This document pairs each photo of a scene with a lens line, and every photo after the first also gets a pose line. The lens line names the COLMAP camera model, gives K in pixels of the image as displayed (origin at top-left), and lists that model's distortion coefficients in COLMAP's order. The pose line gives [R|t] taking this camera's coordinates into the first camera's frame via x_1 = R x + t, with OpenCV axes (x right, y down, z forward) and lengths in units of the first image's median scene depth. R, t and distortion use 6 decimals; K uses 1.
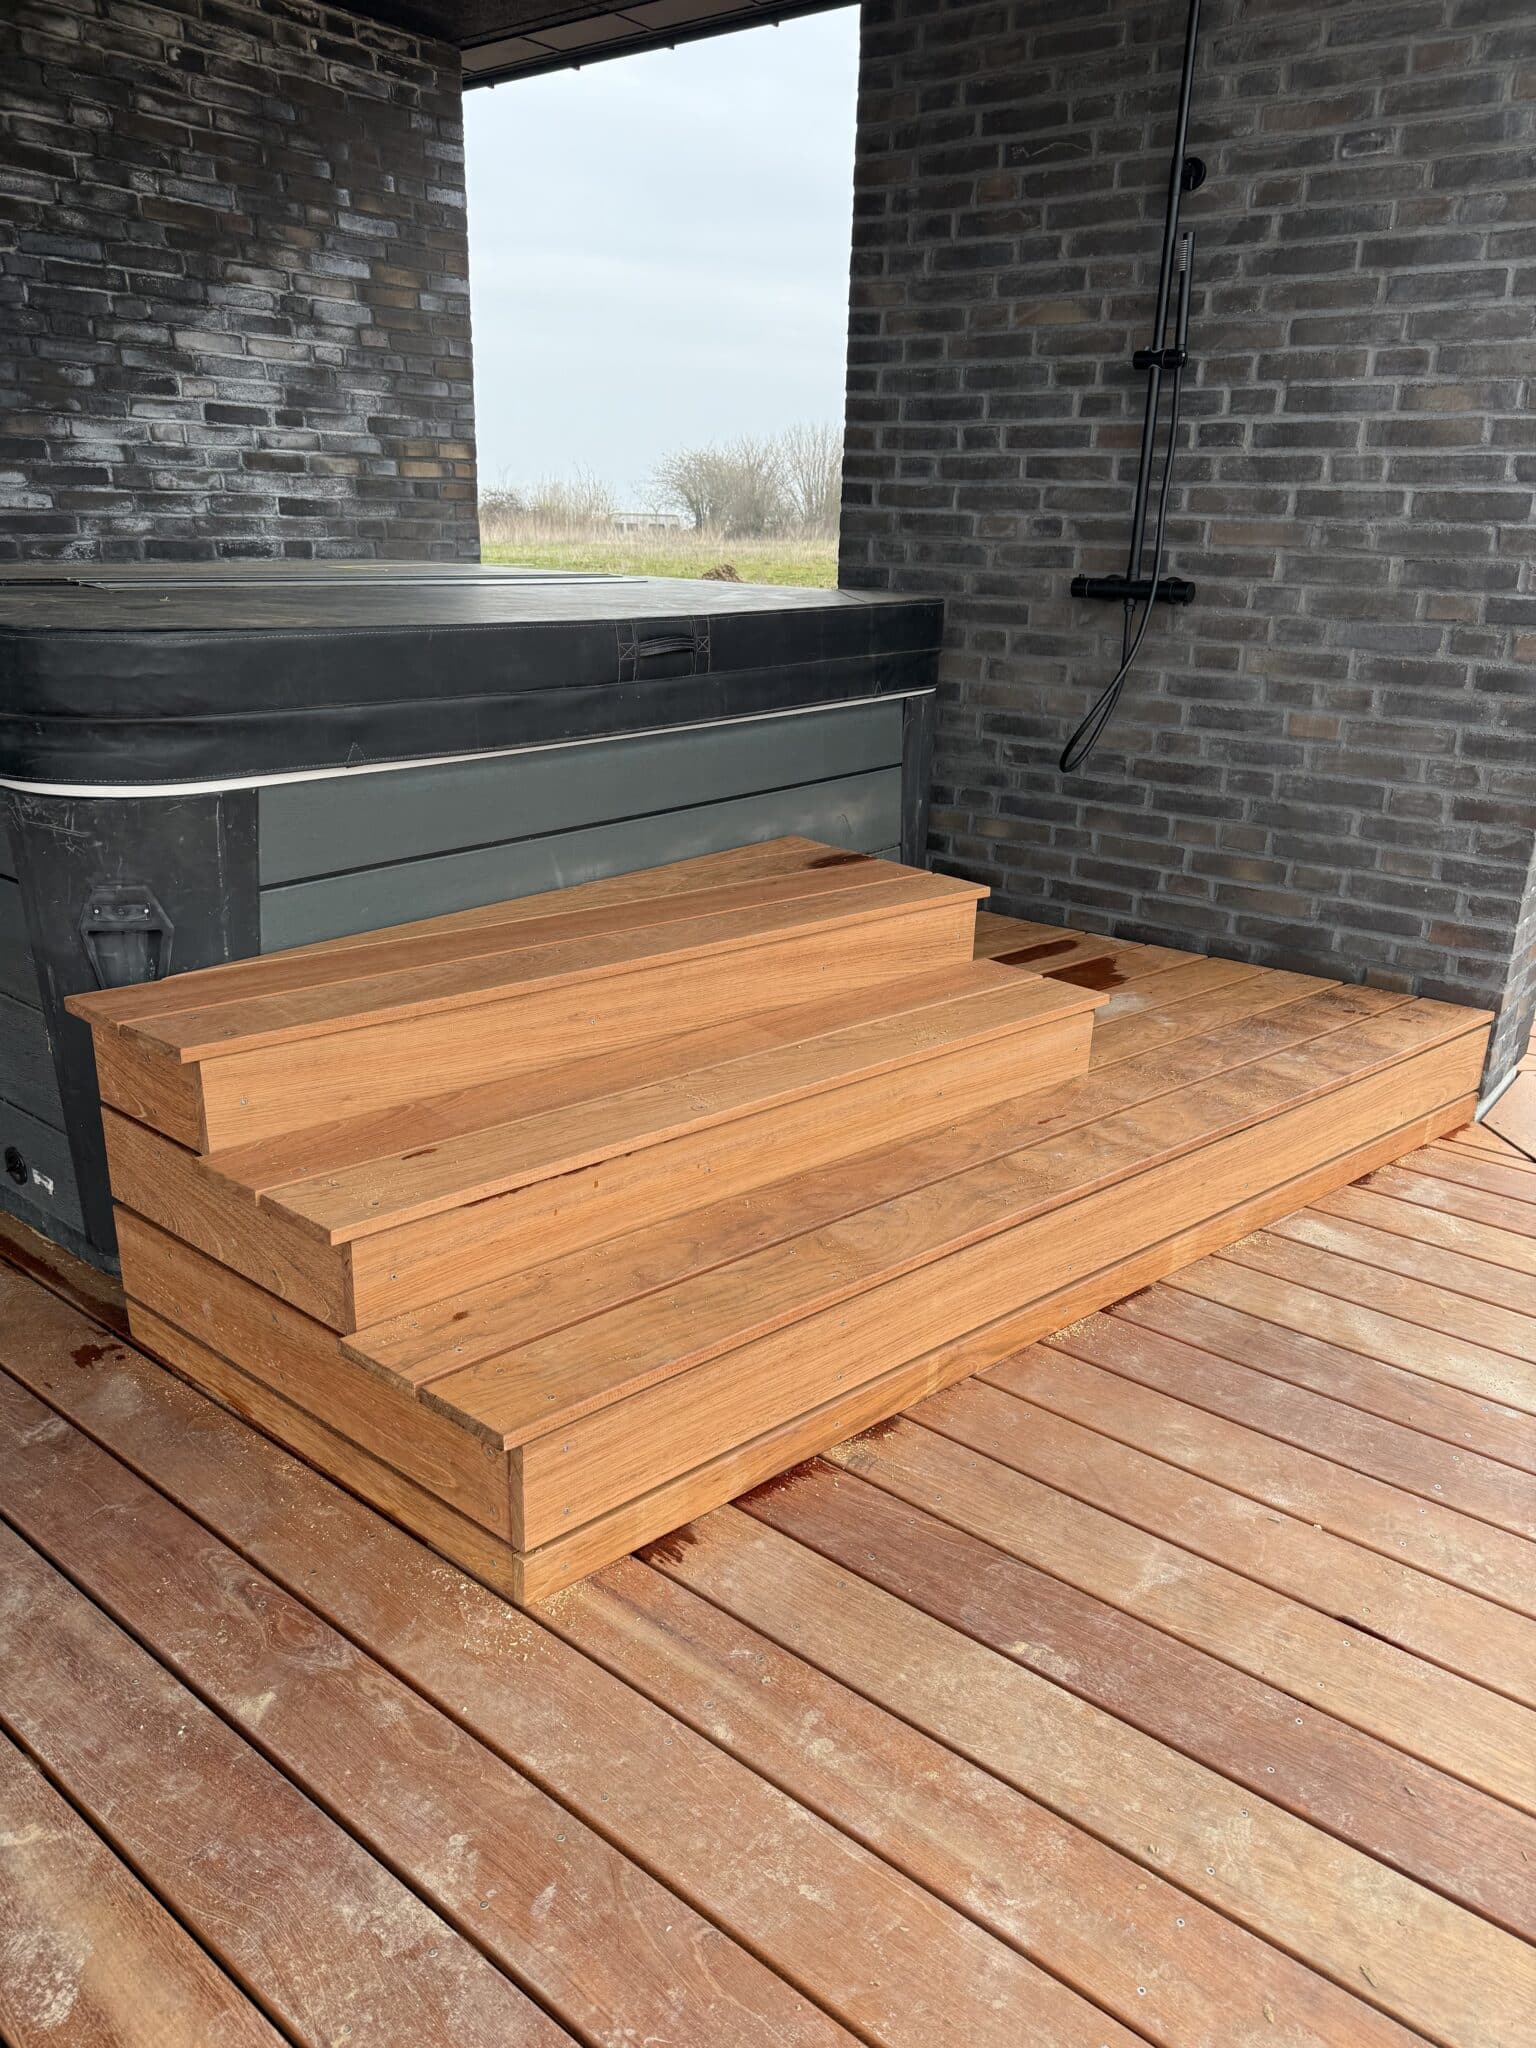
lens RADIAL K [[1444.4, 0, 768.0], [0, 1444.4, 1024.0], [0, 0, 1]] dist [0.006808, -0.009059]
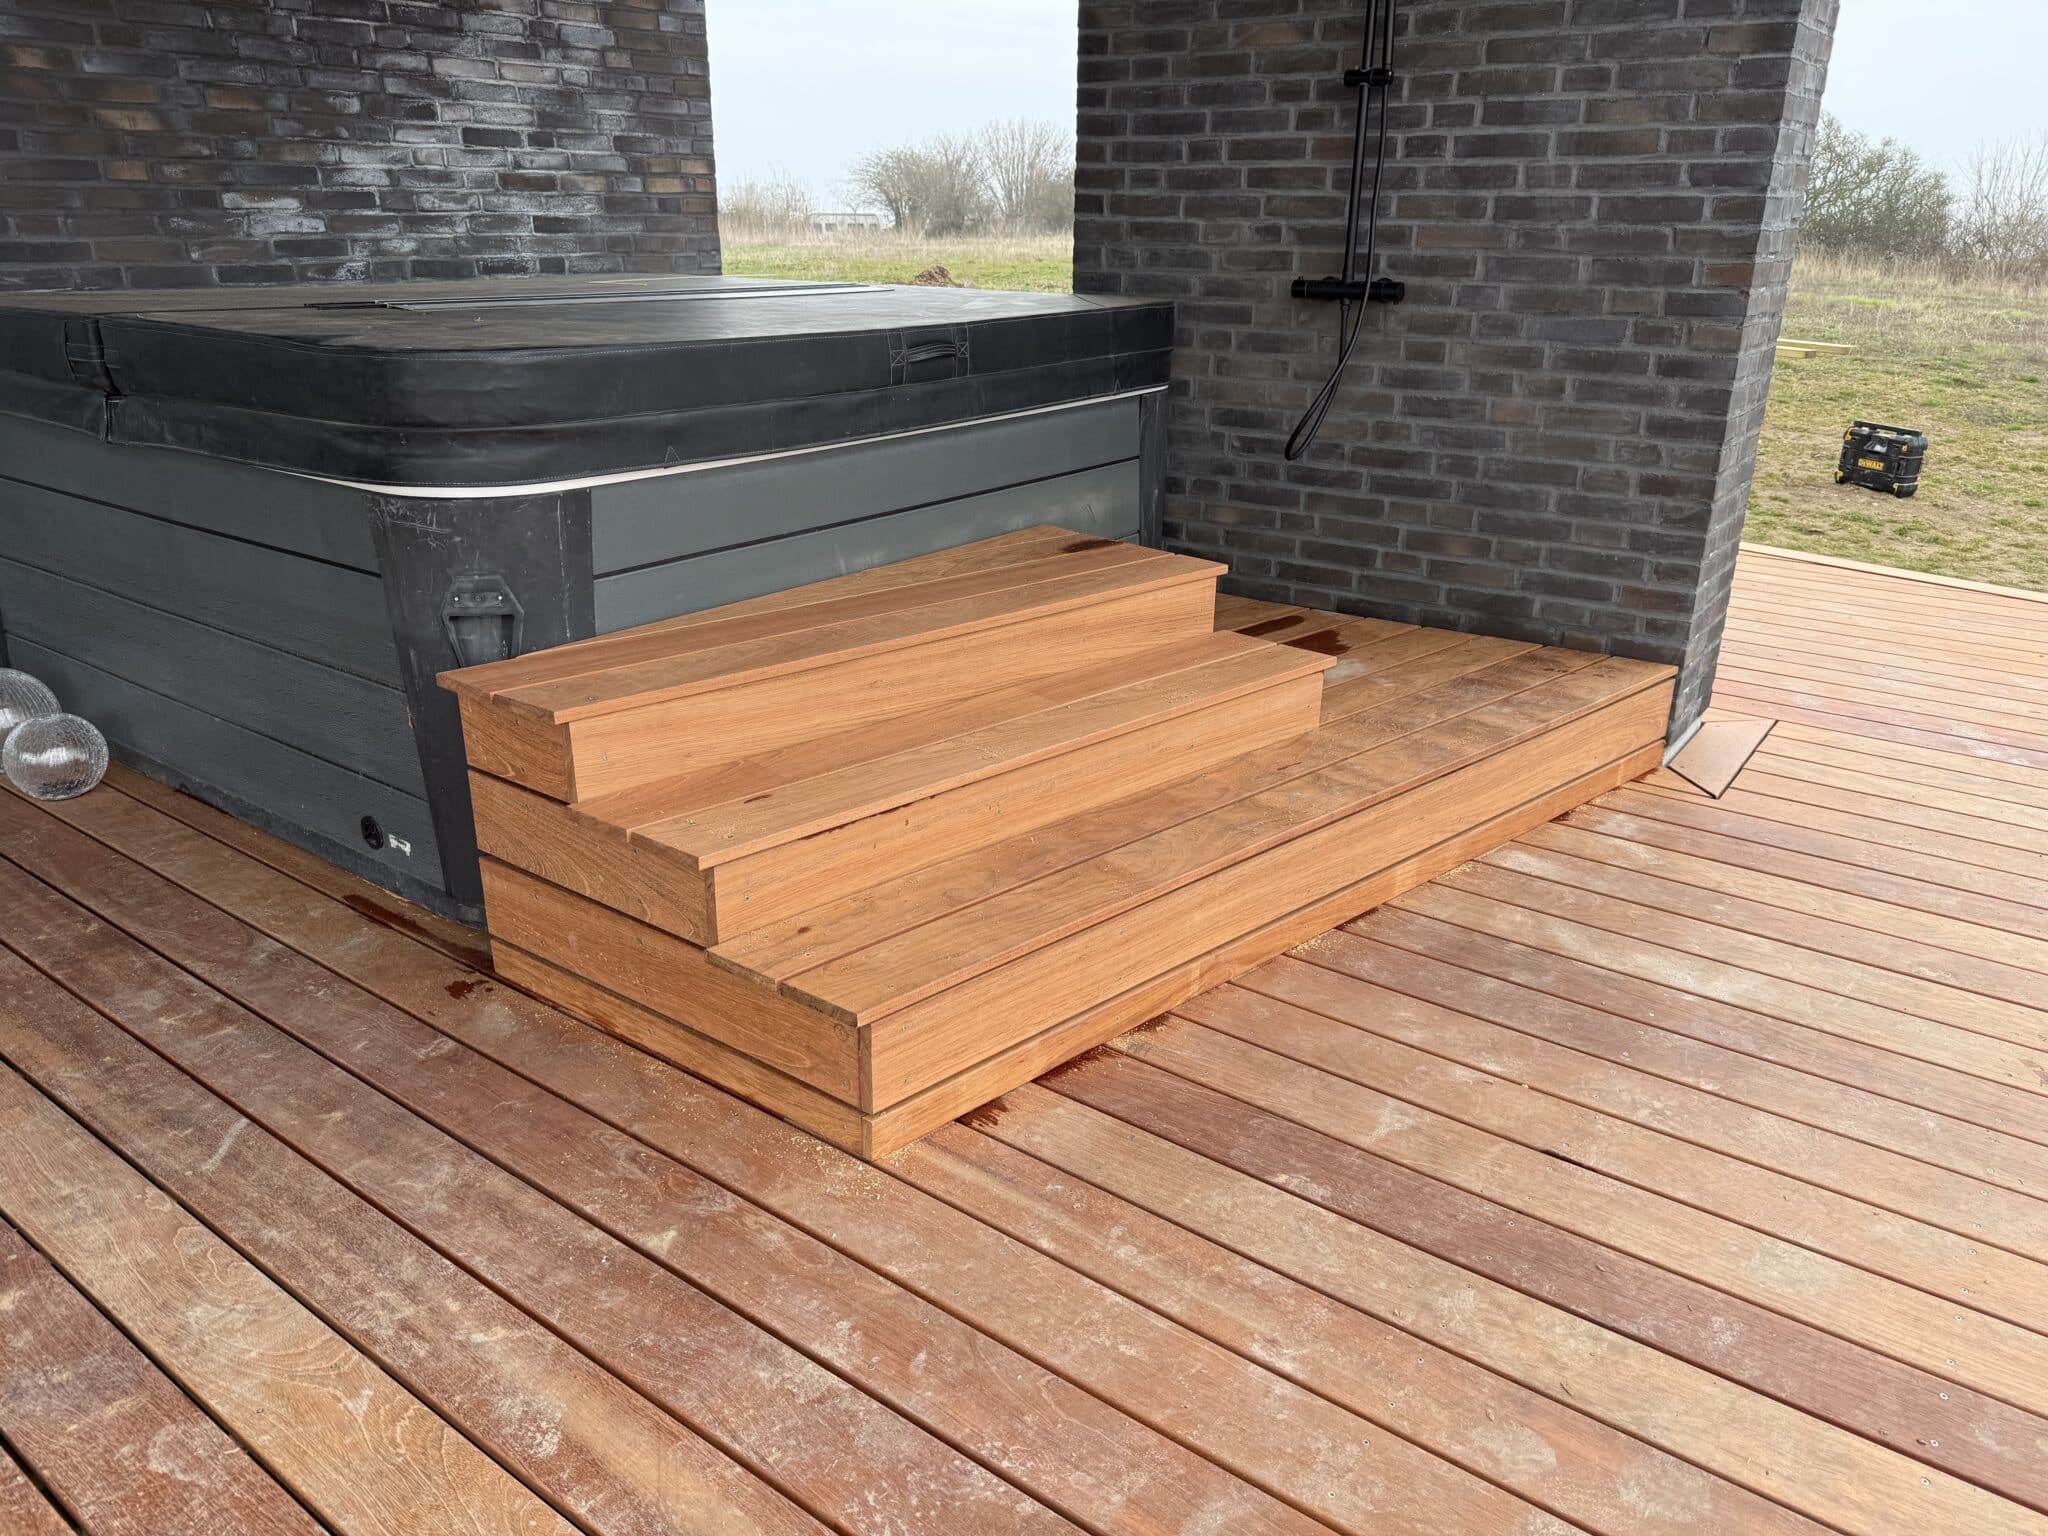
lens RADIAL K [[1444.4, 0, 1016.9], [0, 1444.4, 775.2], [0, 0, 1]] dist [0.006808, -0.009059]
pose [[0.999317, -0.028708, 0.023286, -0.035437], [0.027920, 0.999049, 0.033502, 0.023375], [-0.024225, -0.032829, 0.999167, -0.103275]]
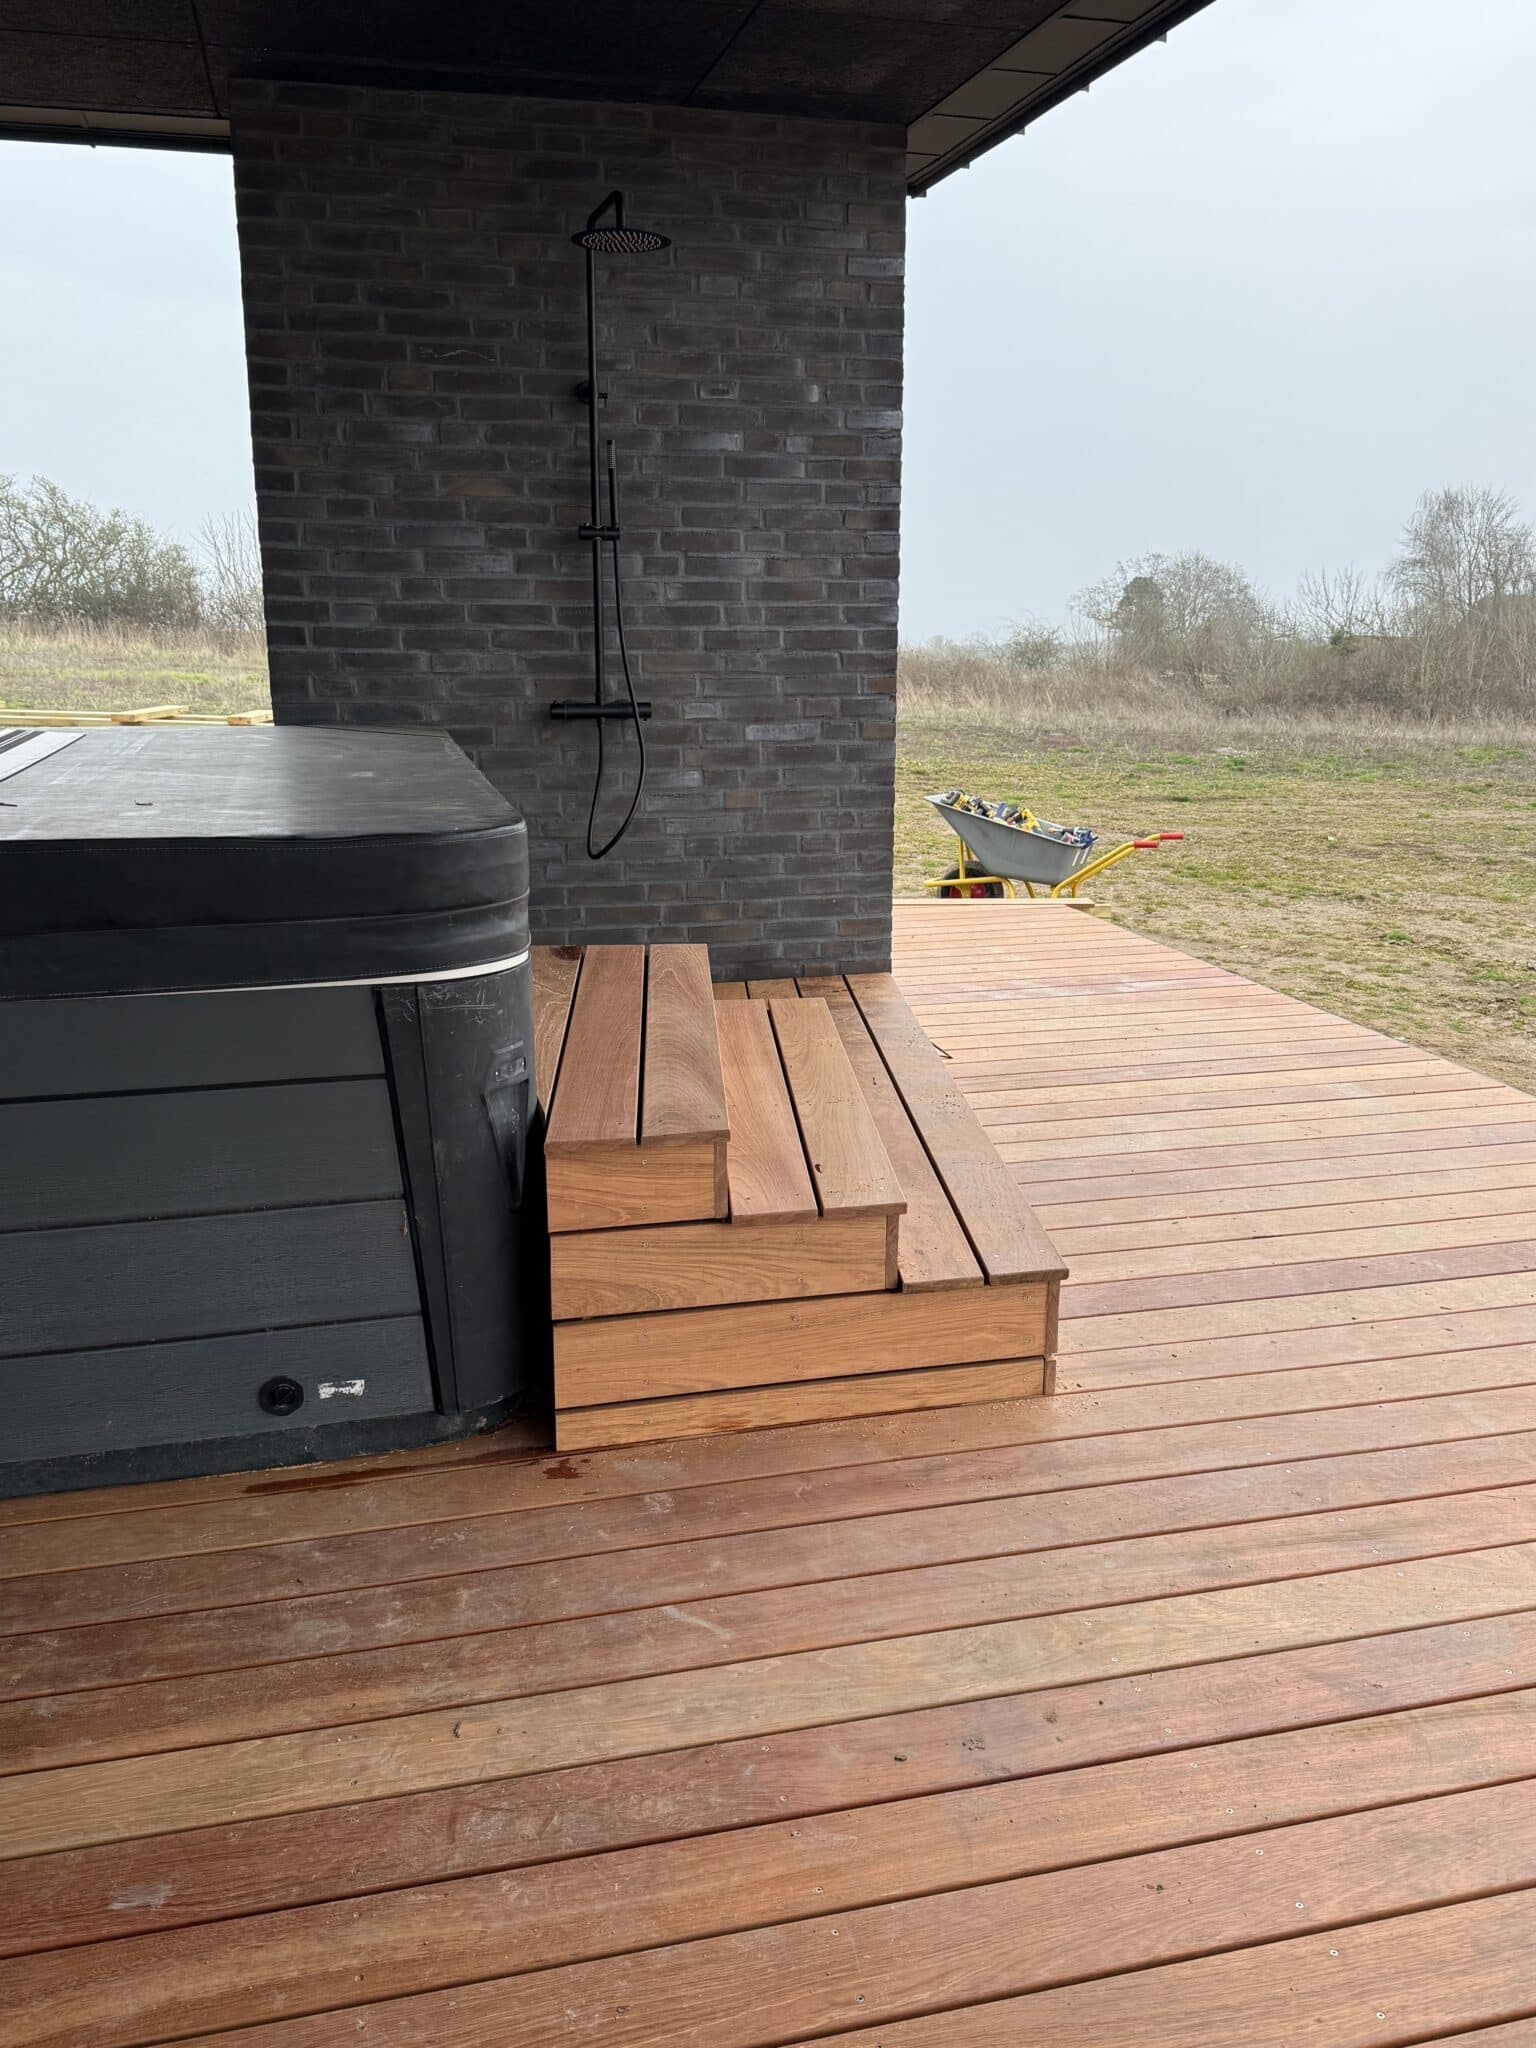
lens RADIAL K [[1693.9, 0, 768.0], [0, 1693.9, 1024.0], [0, 0, 1]] dist [0.257308, -0.624327]
pose [[0.601766, -0.219176, 0.768010, -0.899513], [0.278852, 0.958751, 0.055119, -0.085914], [-0.748411, 0.180993, 0.638062, -0.004995]]
